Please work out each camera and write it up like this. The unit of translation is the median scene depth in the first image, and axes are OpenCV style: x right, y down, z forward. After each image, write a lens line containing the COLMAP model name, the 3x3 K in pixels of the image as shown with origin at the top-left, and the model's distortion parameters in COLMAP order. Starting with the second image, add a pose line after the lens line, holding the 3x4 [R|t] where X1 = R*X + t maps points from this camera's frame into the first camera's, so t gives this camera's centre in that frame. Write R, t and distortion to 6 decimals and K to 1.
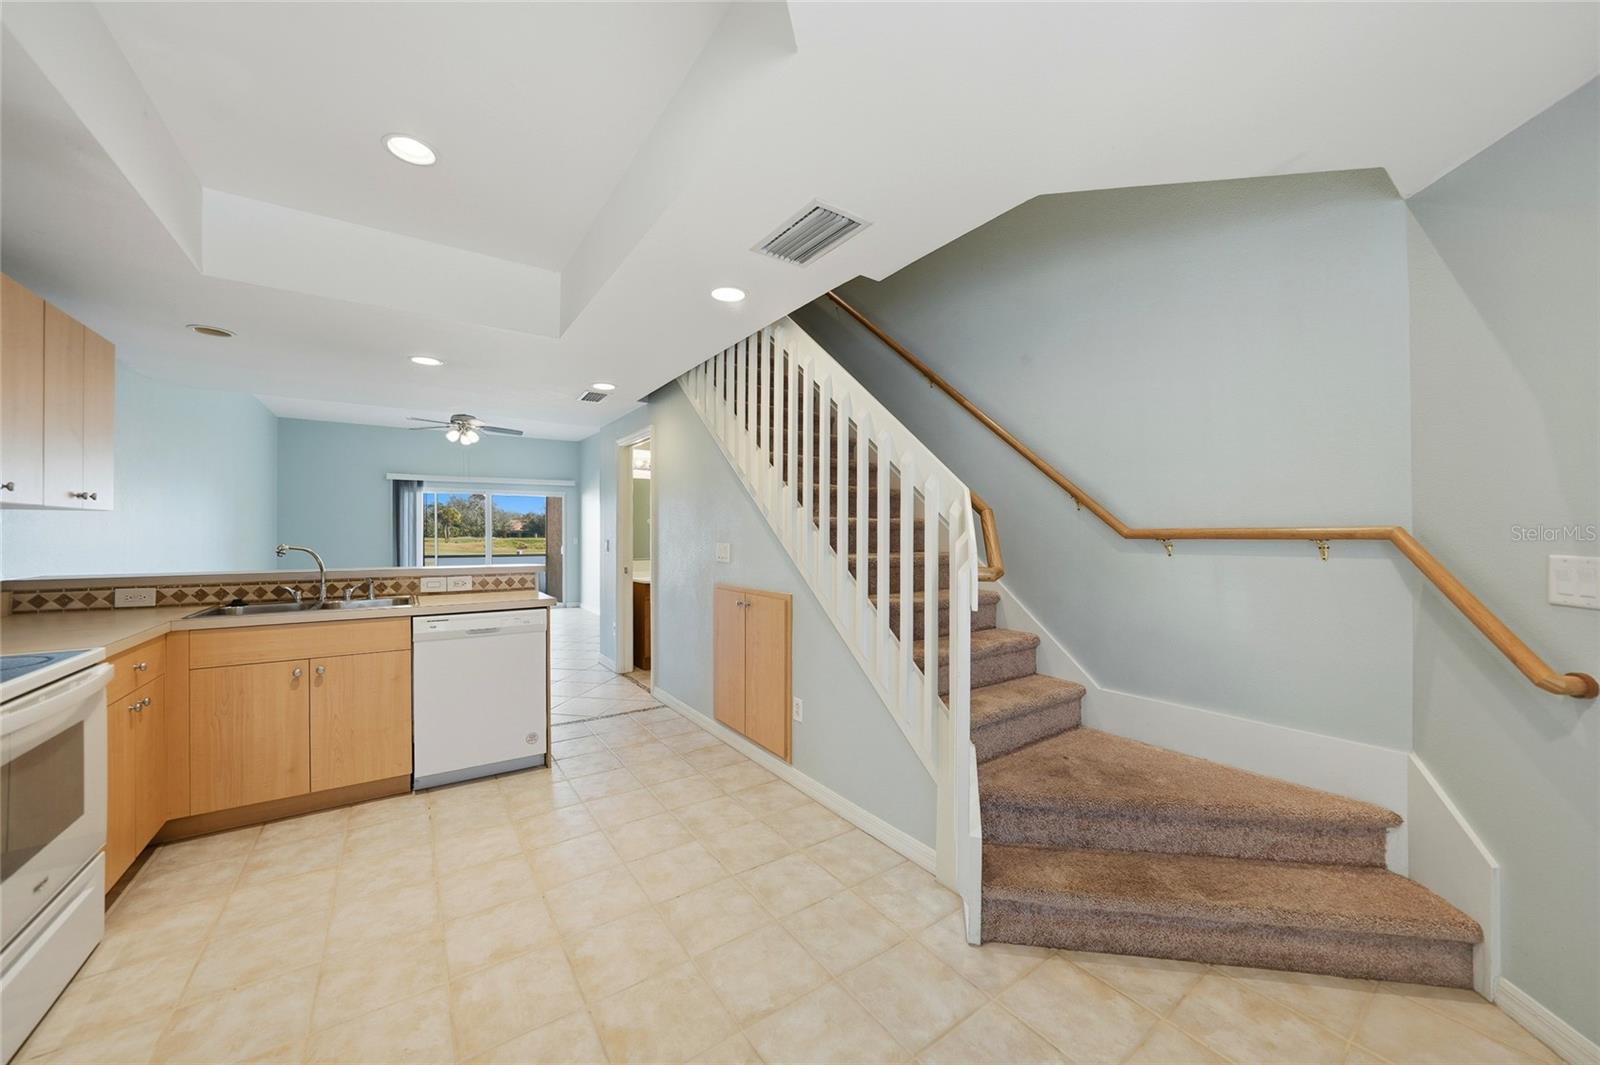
lens RADIAL K [[569.9, 0, 800.0], [0, 569.9, 532.5], [0, 0, 1]] dist [-0.035115, 0.008315]
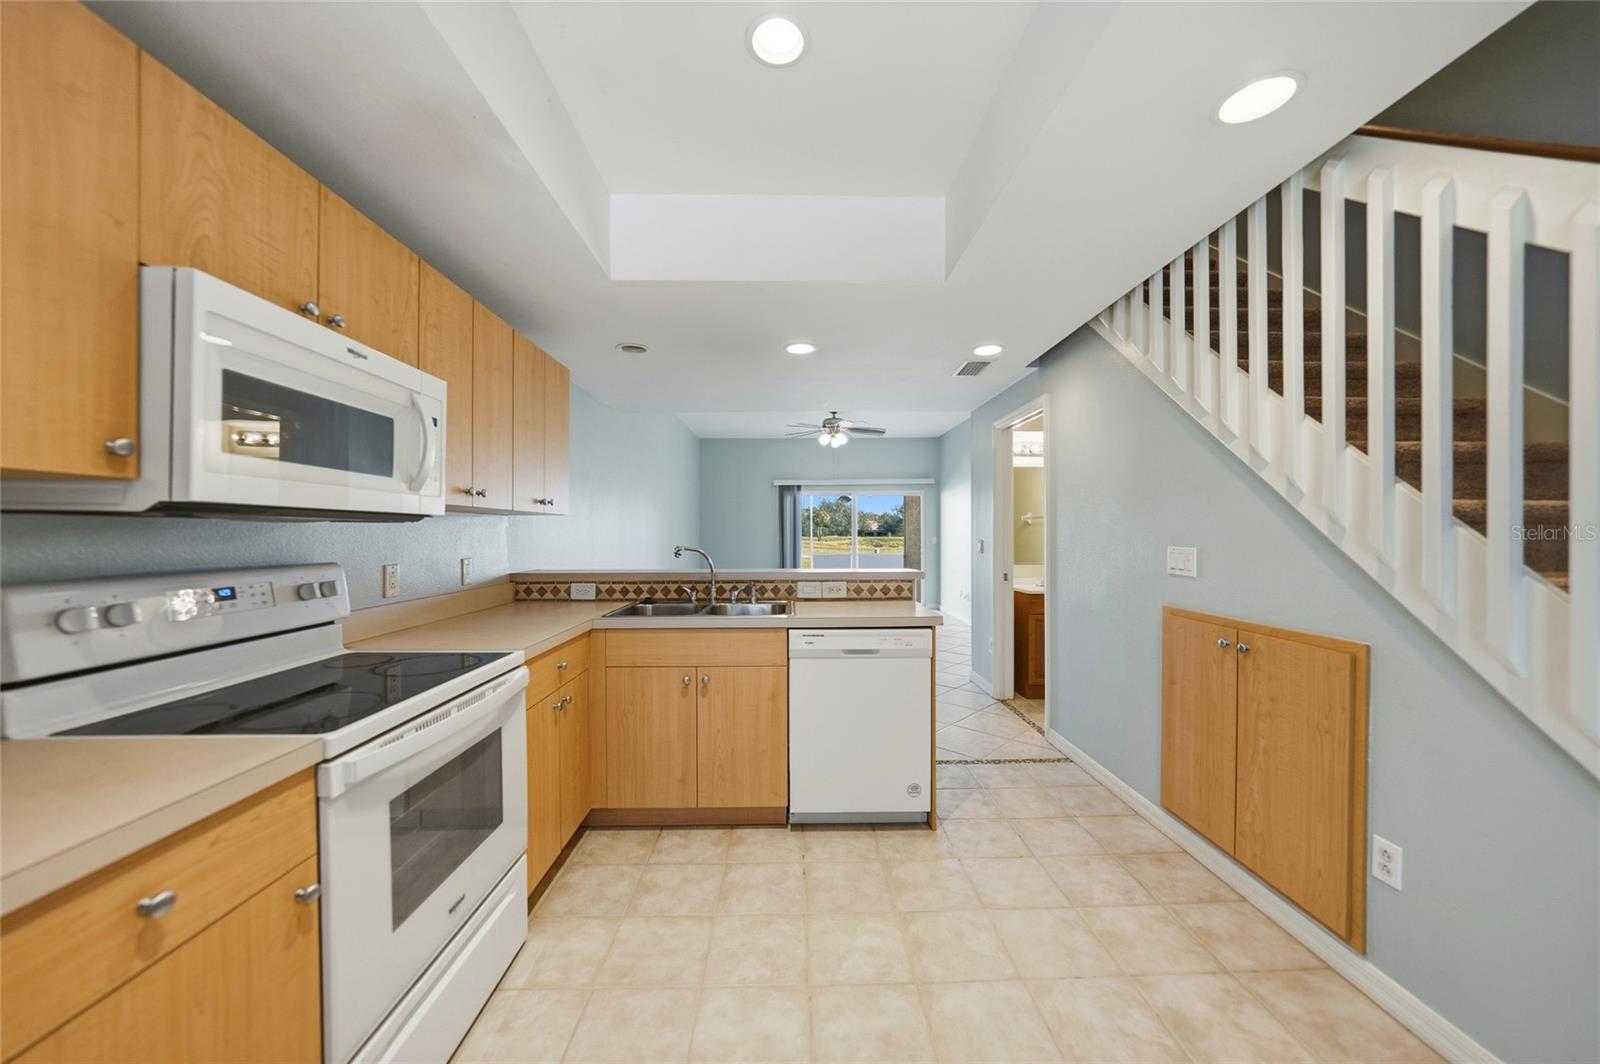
lens RADIAL K [[558.0, 0, 805.4], [0, 558.0, 534.8], [0, 0, 1]] dist [-0.045996, 0.009947]
pose [[0.833434, -0.001396, -0.552617, -0.180026], [0.004761, 0.999978, 0.004656, -0.001138], [0.552598, -0.006512, 0.833423, 0.278443]]
